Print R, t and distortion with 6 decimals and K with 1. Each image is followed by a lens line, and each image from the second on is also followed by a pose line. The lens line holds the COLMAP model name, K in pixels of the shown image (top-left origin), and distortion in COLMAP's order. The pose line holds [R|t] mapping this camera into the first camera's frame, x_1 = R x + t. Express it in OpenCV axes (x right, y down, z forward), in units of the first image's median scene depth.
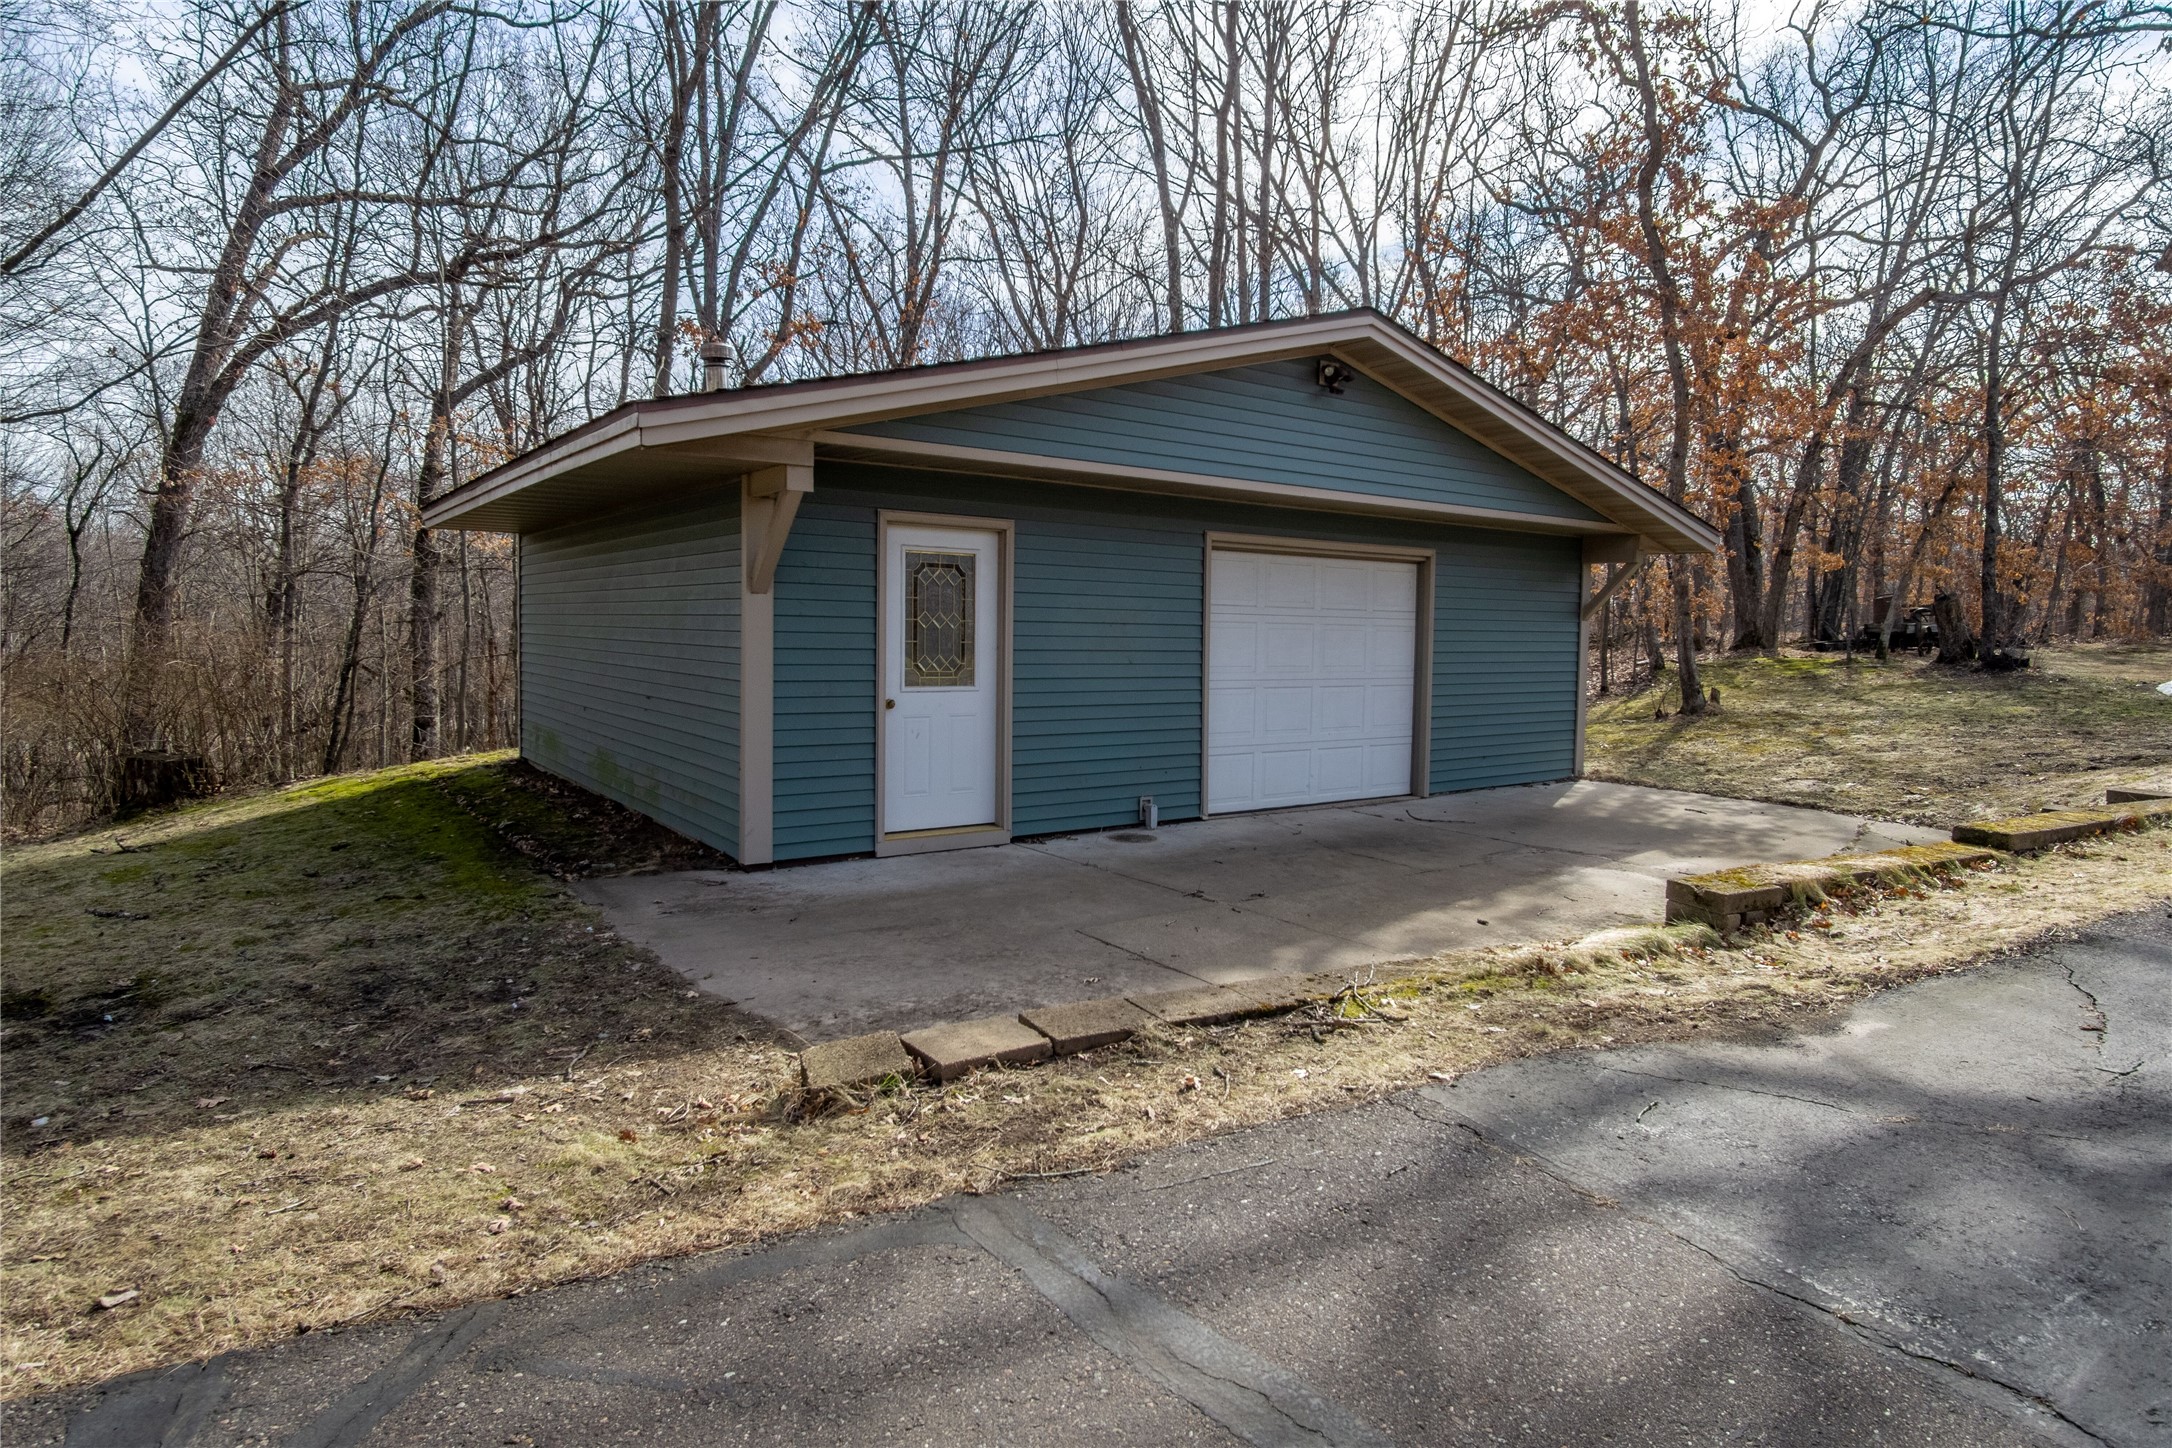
lens RADIAL K [[1264.2, 0, 1085.8], [0, 1264.2, 676.8], [0, 0, 1]] dist [-0.002179, -0.000984]
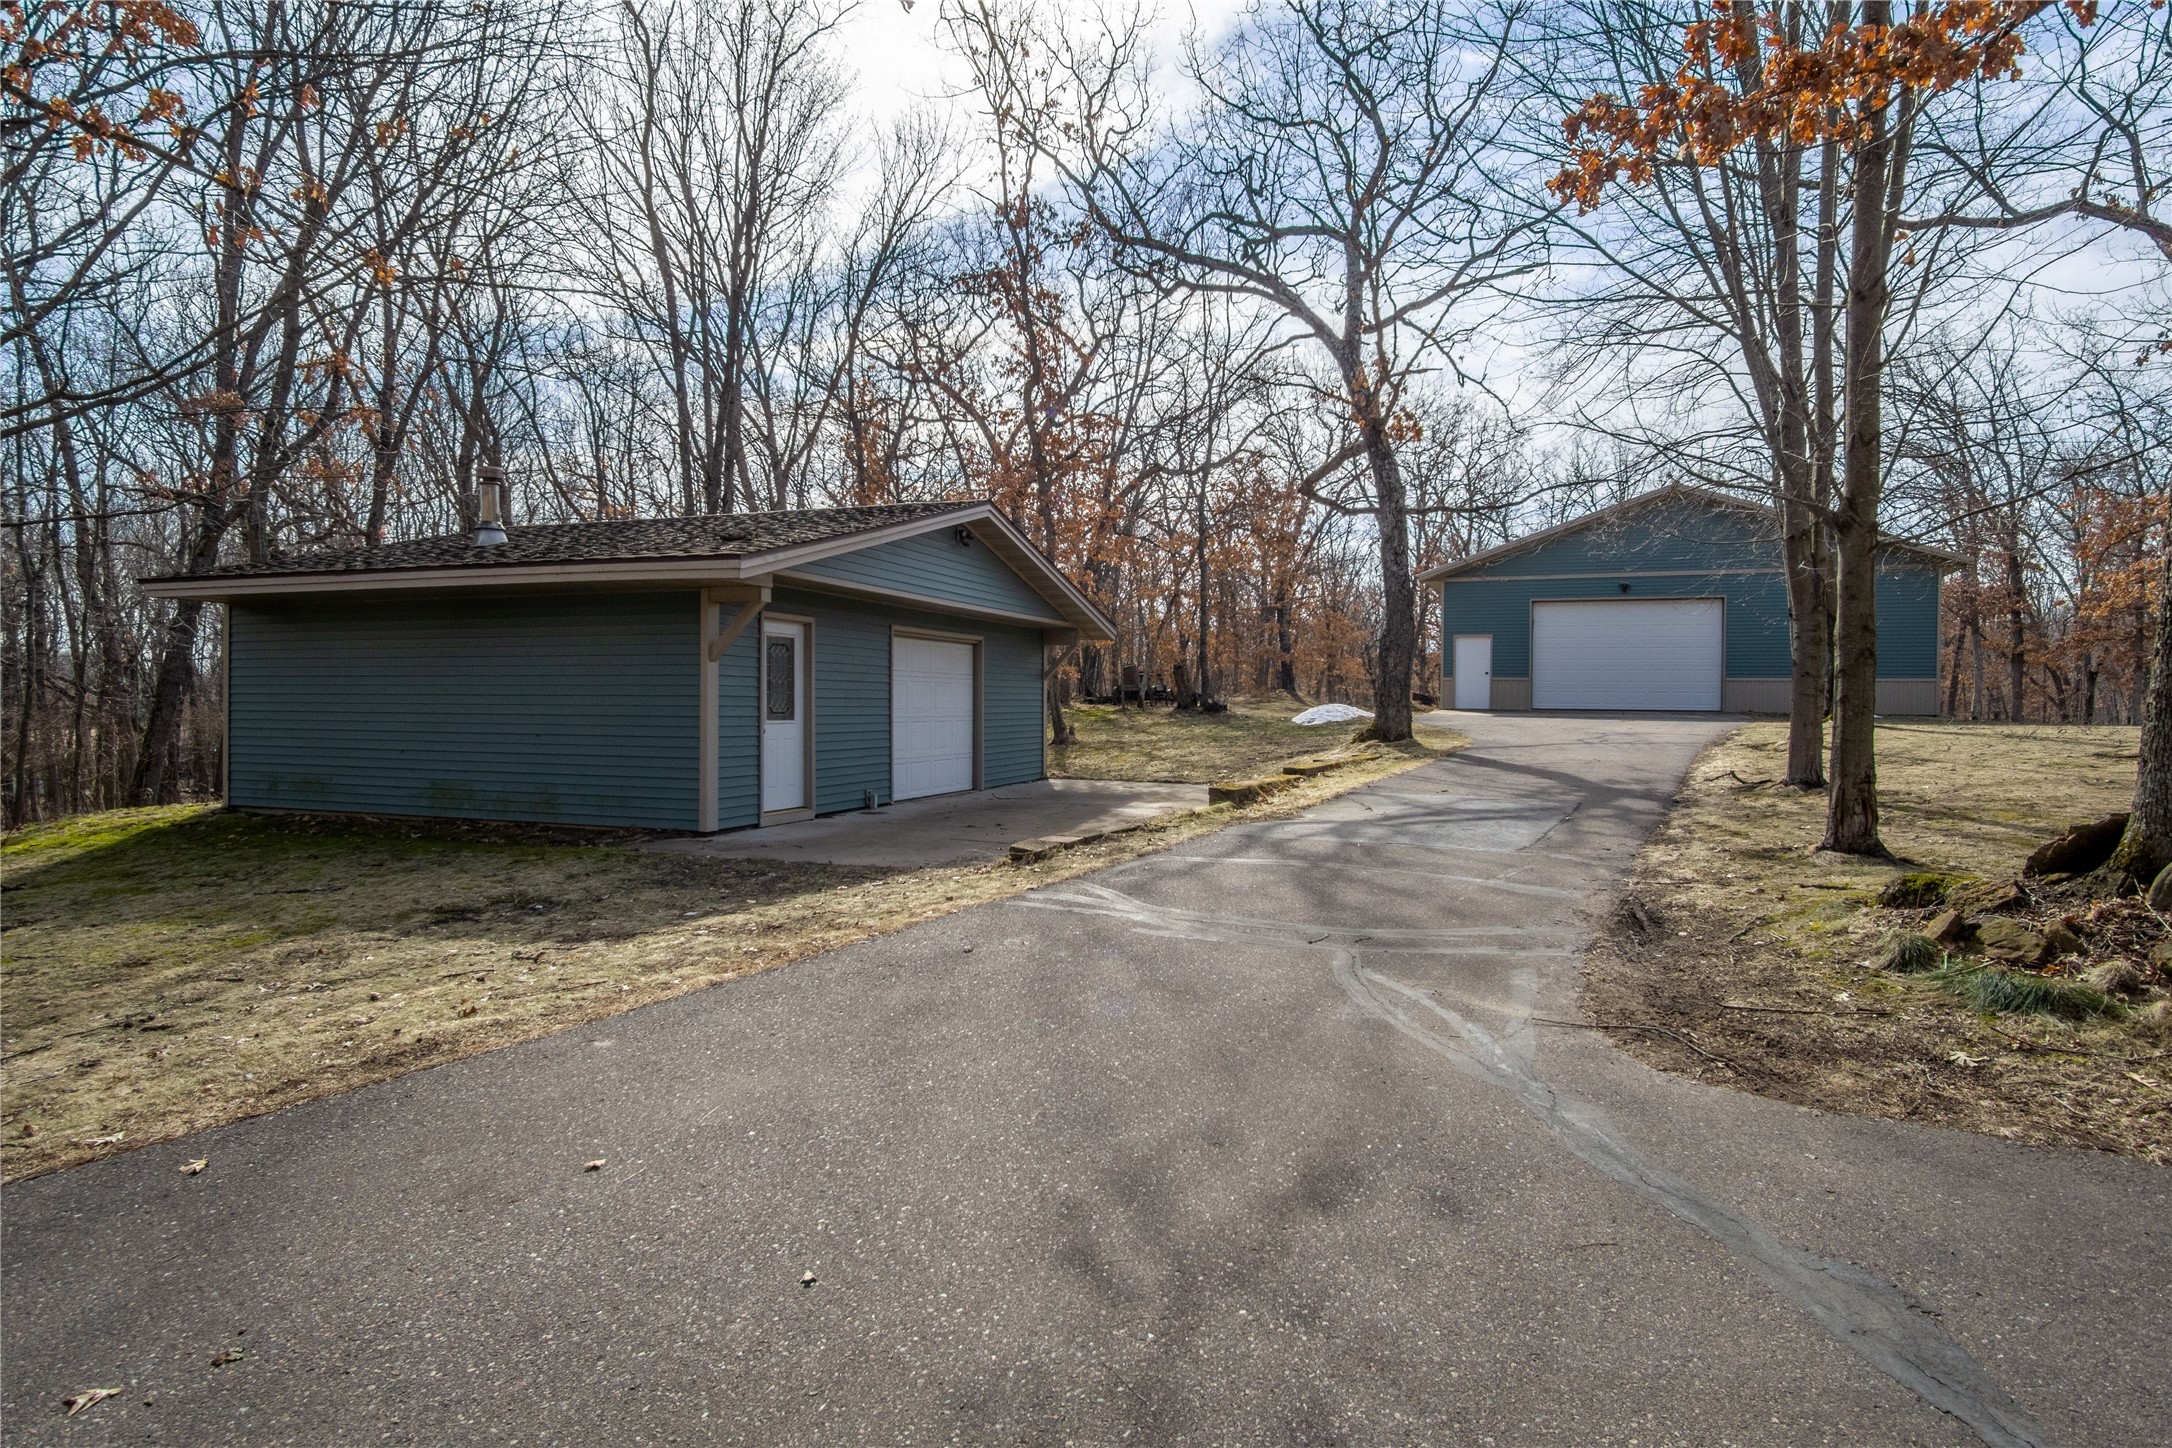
lens RADIAL K [[1264.2, 0, 1085.8], [0, 1264.2, 676.8], [0, 0, 1]] dist [-0.002179, -0.000984]
pose [[0.830956, -0.002400, 0.556332, -0.512608], [0.031995, 0.998542, -0.043480, 0.025135], [-0.555417, 0.053930, 0.829822, -0.409236]]
